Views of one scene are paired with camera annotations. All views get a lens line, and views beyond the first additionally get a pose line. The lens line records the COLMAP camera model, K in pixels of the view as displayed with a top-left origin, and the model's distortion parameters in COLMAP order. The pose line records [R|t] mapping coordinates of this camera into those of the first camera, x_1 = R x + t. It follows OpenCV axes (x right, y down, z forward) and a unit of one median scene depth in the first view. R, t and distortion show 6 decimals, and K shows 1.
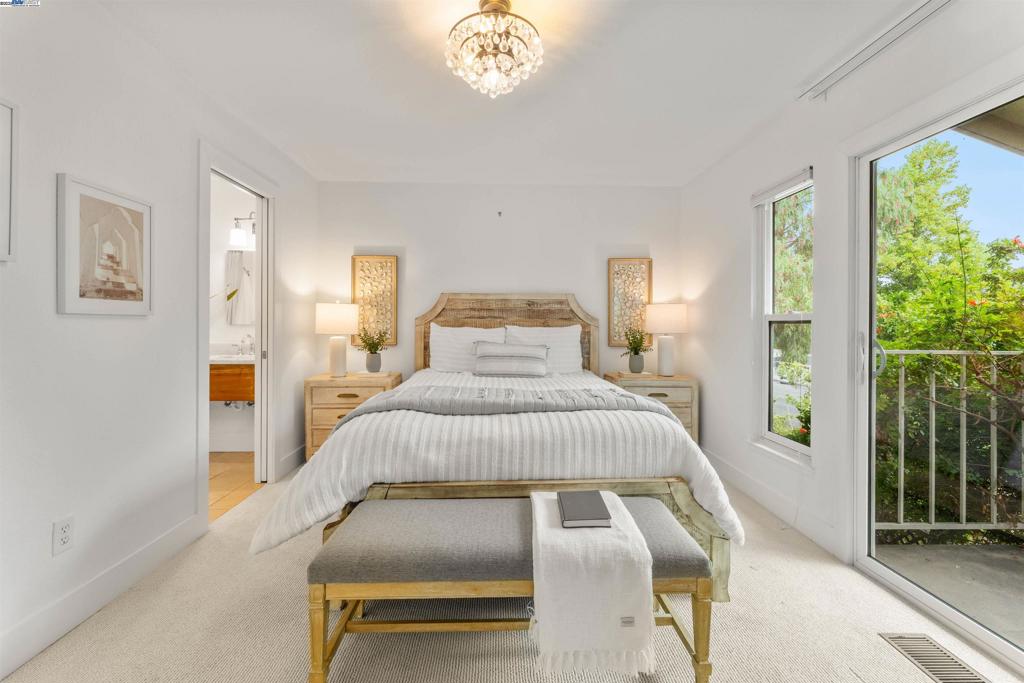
lens RADIAL K [[434.7, 0, 511.2], [0, 434.7, 325.9], [0, 0, 1]] dist [-0.000432, 0.000260]
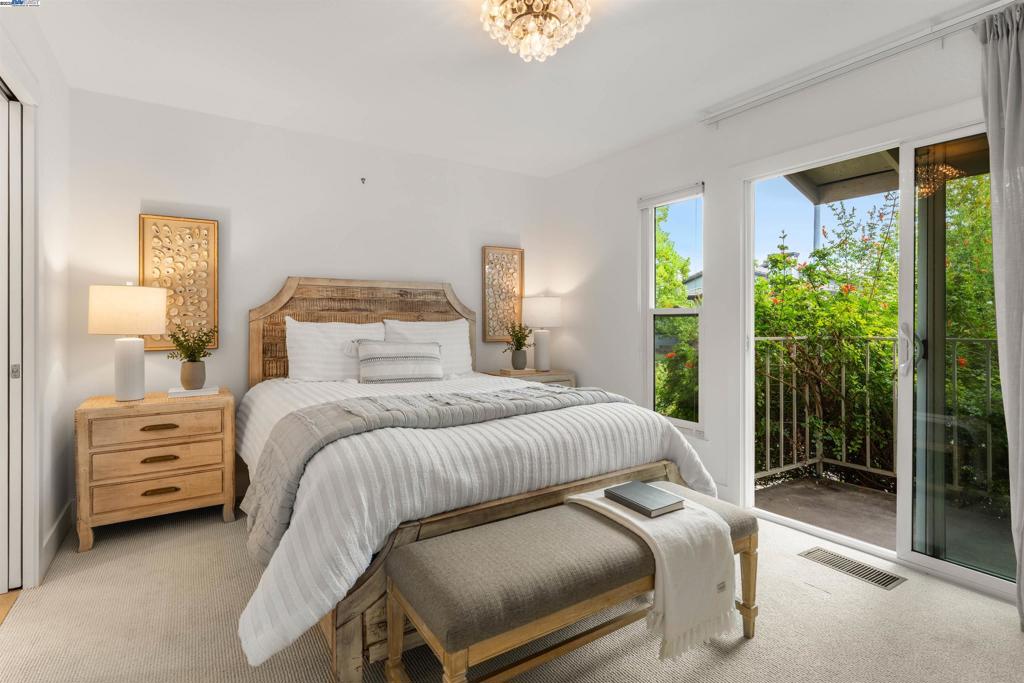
lens RADIAL K [[509.5, 0, 512.0], [0, 509.5, 320.6], [0, 0, 1]] dist [0.000135, -0.000001]
pose [[0.856059, -0.004635, 0.516857, -0.326575], [0.005068, 0.999987, 0.000574, 0.001198], [-0.516853, 0.002128, 0.856072, 0.065341]]
